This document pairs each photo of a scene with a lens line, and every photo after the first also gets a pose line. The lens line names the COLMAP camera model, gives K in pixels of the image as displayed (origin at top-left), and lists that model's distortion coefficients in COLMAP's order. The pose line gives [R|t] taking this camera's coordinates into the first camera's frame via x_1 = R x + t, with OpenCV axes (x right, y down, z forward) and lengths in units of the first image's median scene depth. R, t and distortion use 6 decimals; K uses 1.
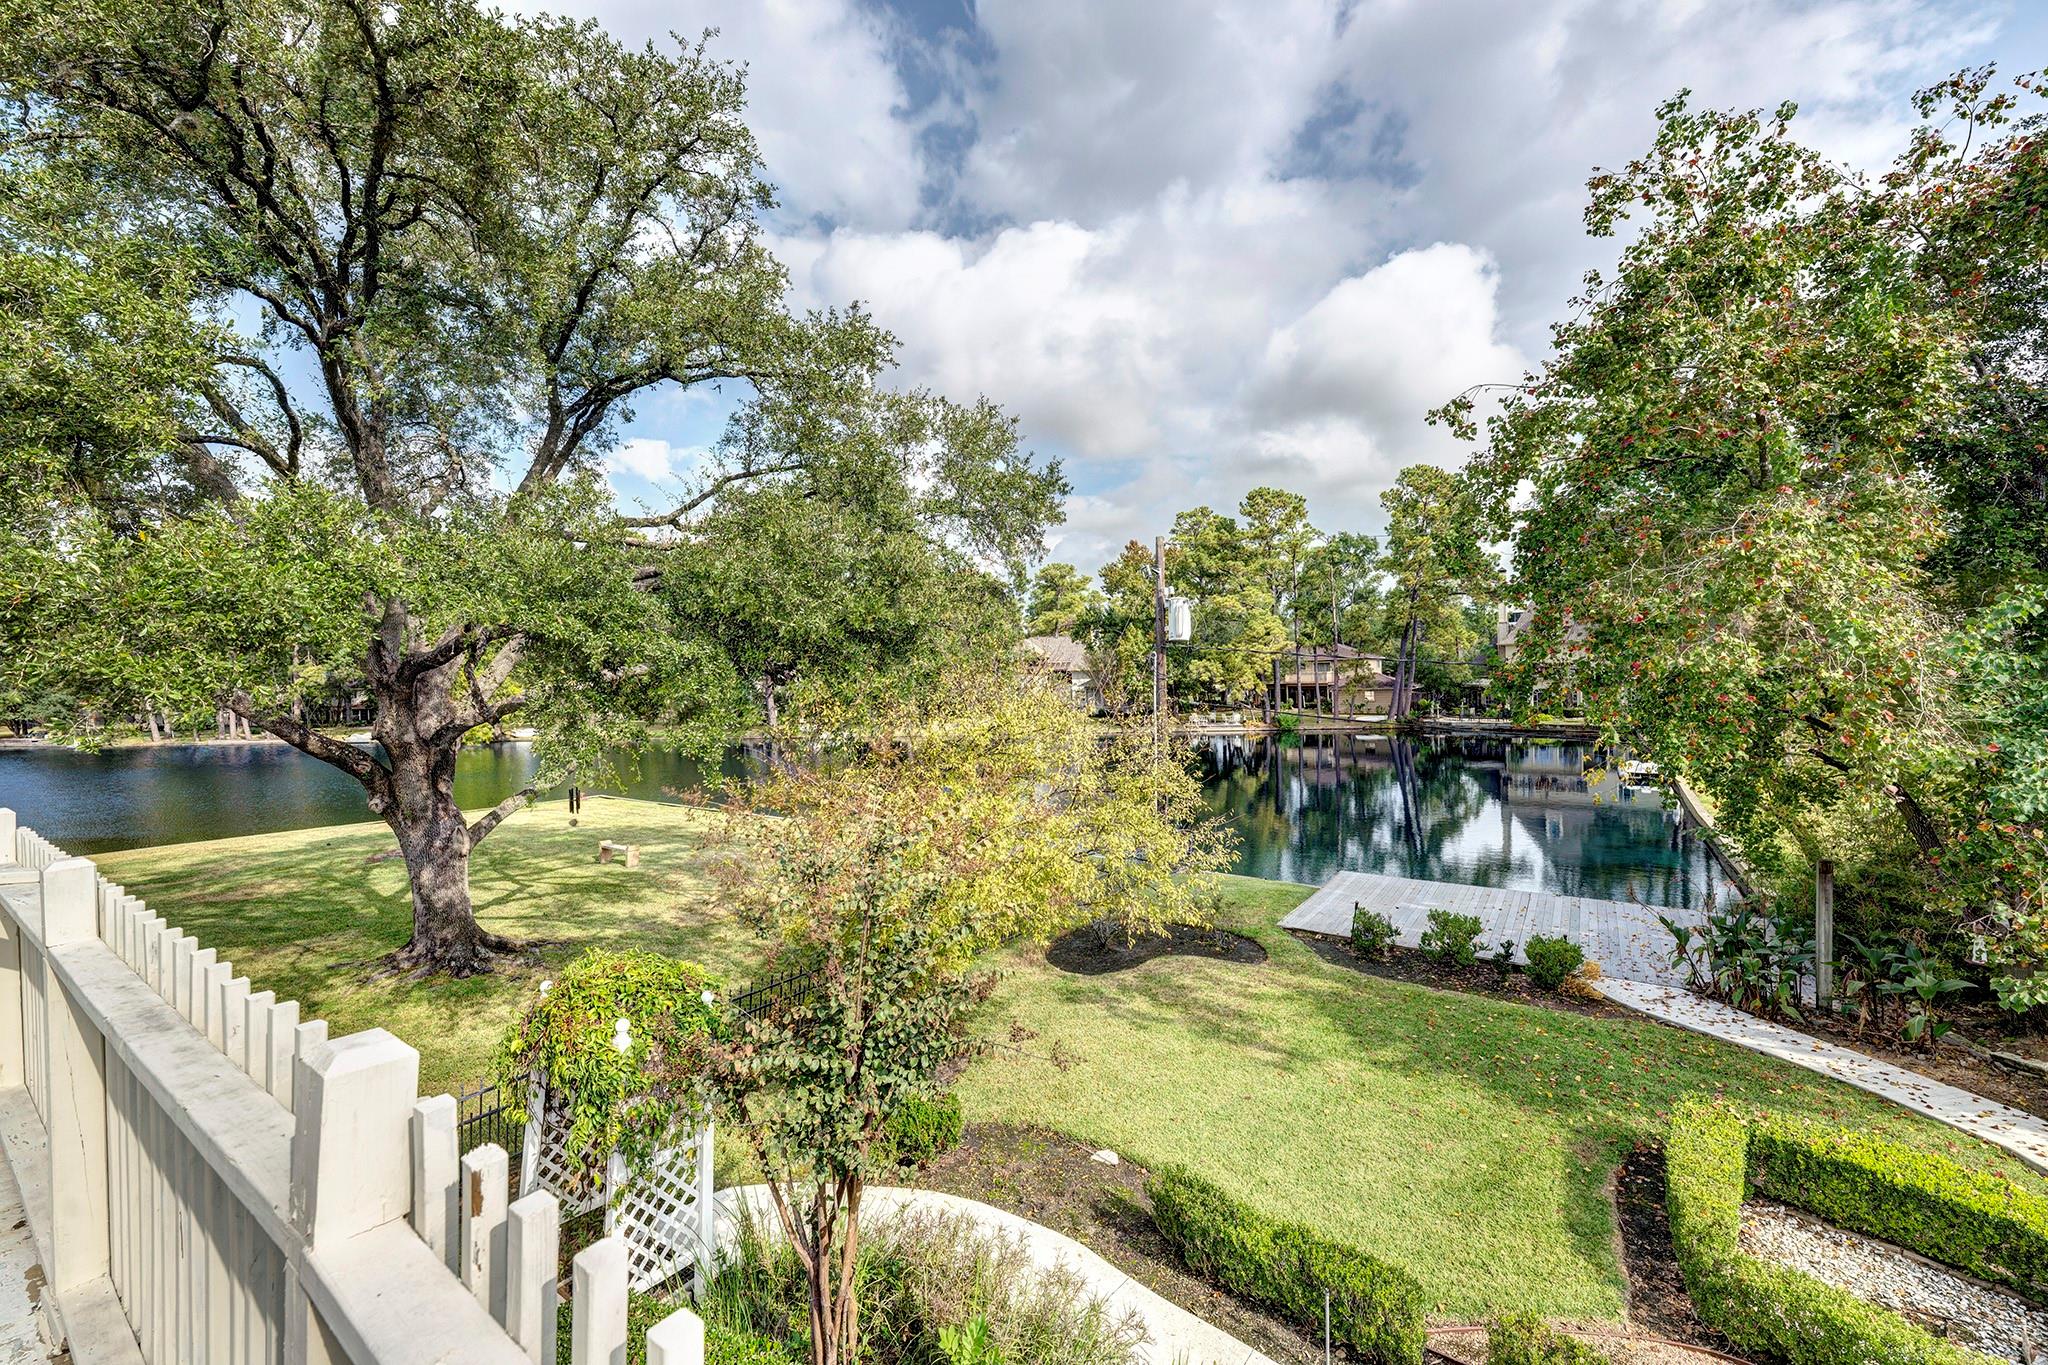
lens RADIAL K [[808.1, 0, 1019.8], [0, 808.1, 681.2], [0, 0, 1]] dist [-0.002003, 0.000368]
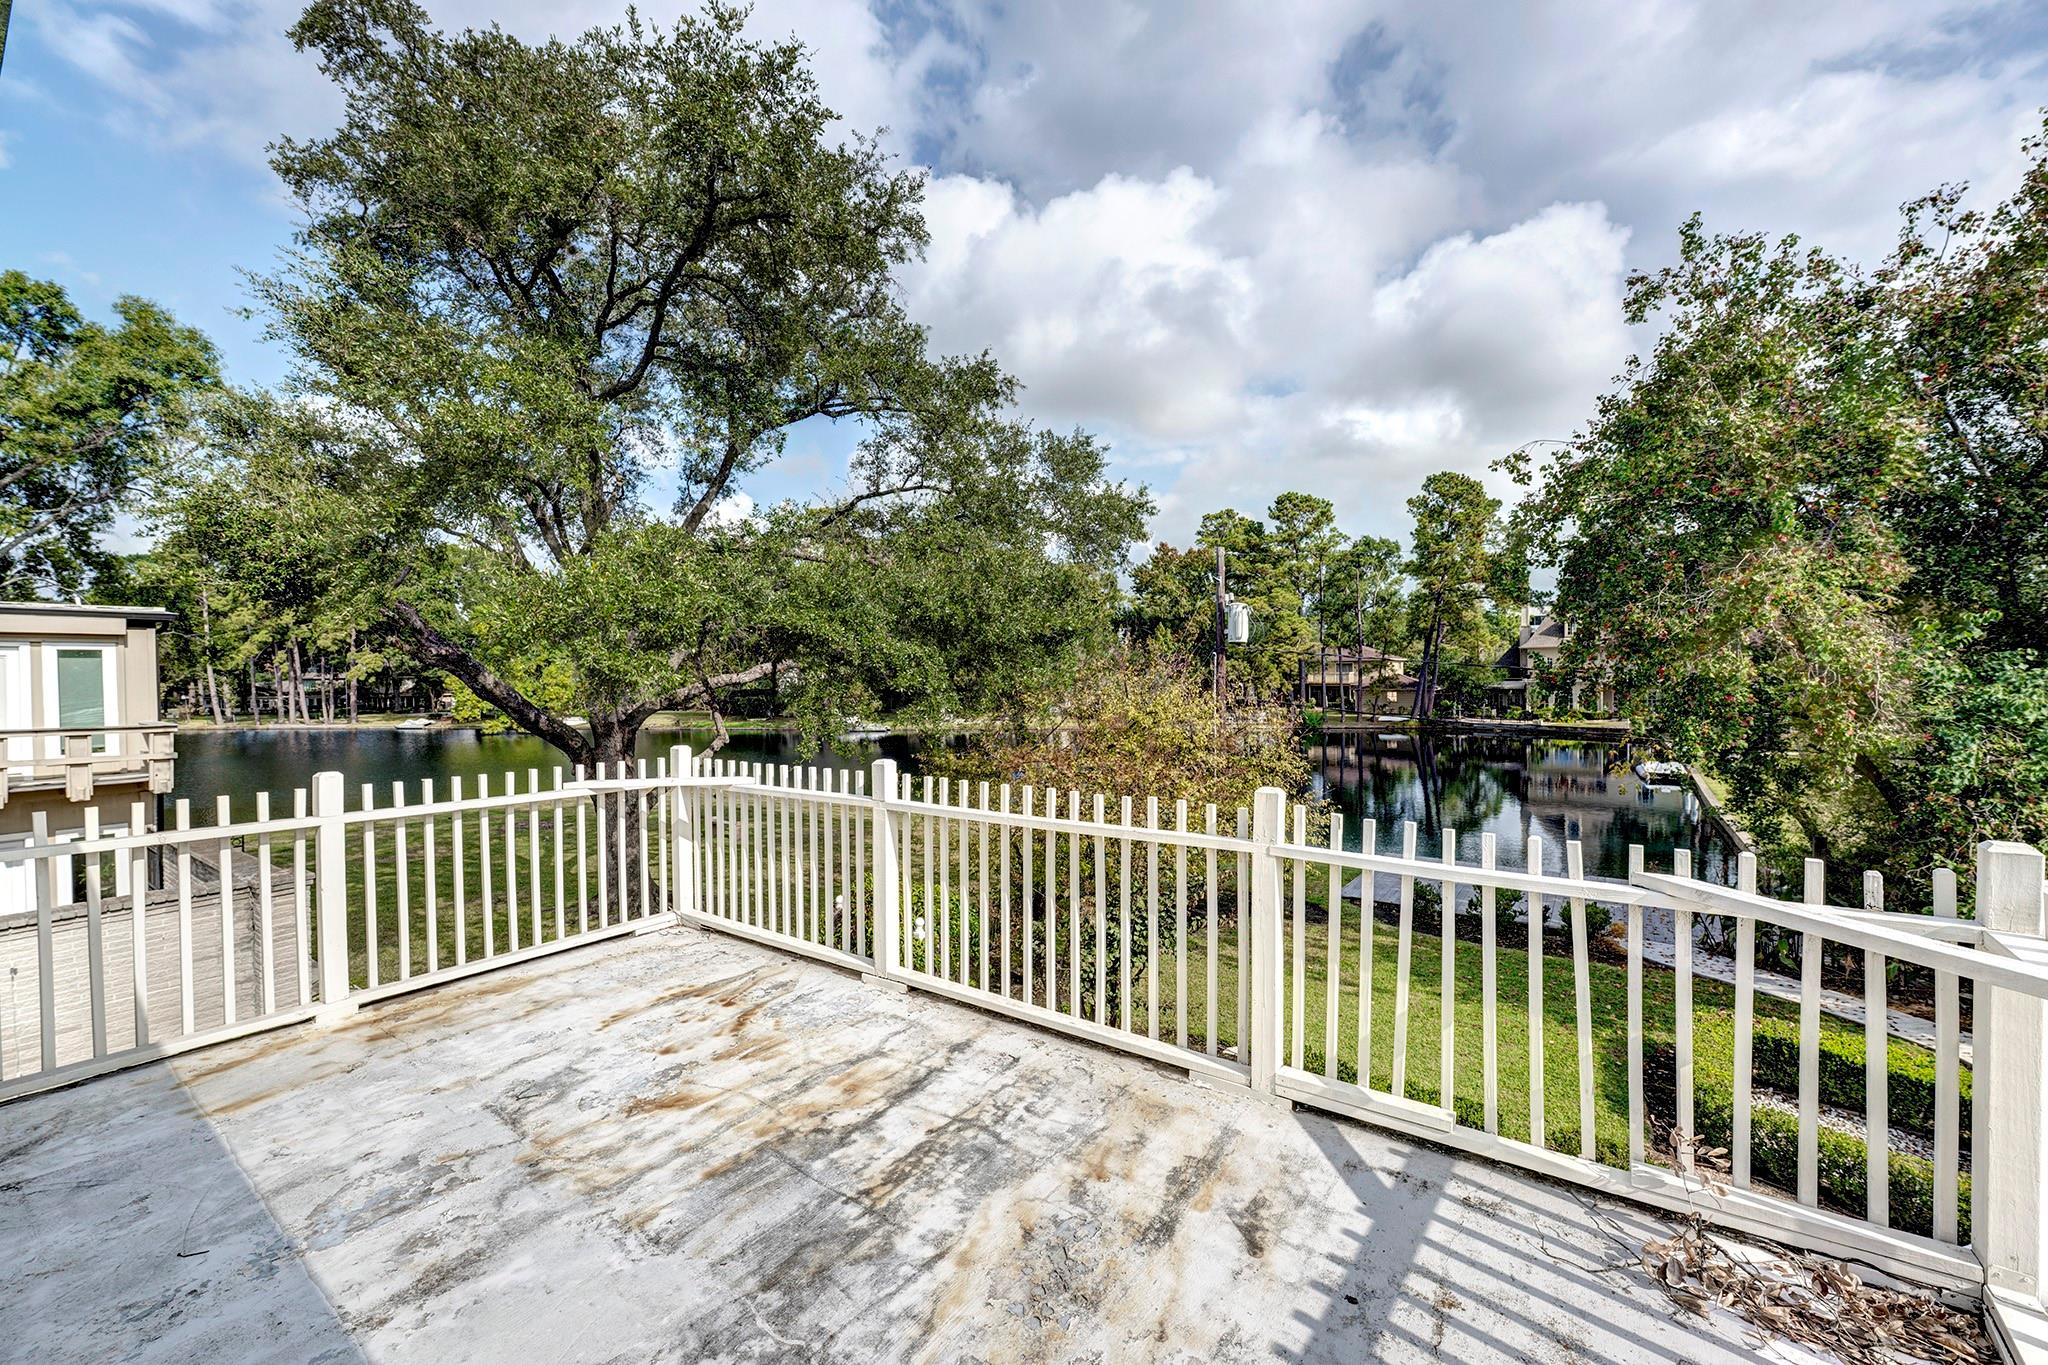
lens RADIAL K [[812.5, 0, 1016.3], [0, 812.5, 679.6], [0, 0, 1]] dist [0.001919, -0.000247]
pose [[0.999823, 0.012739, -0.013811, -0.108373], [-0.012702, 0.999916, 0.002739, 0.000941], [0.013845, -0.002563, 0.999901, -0.135284]]
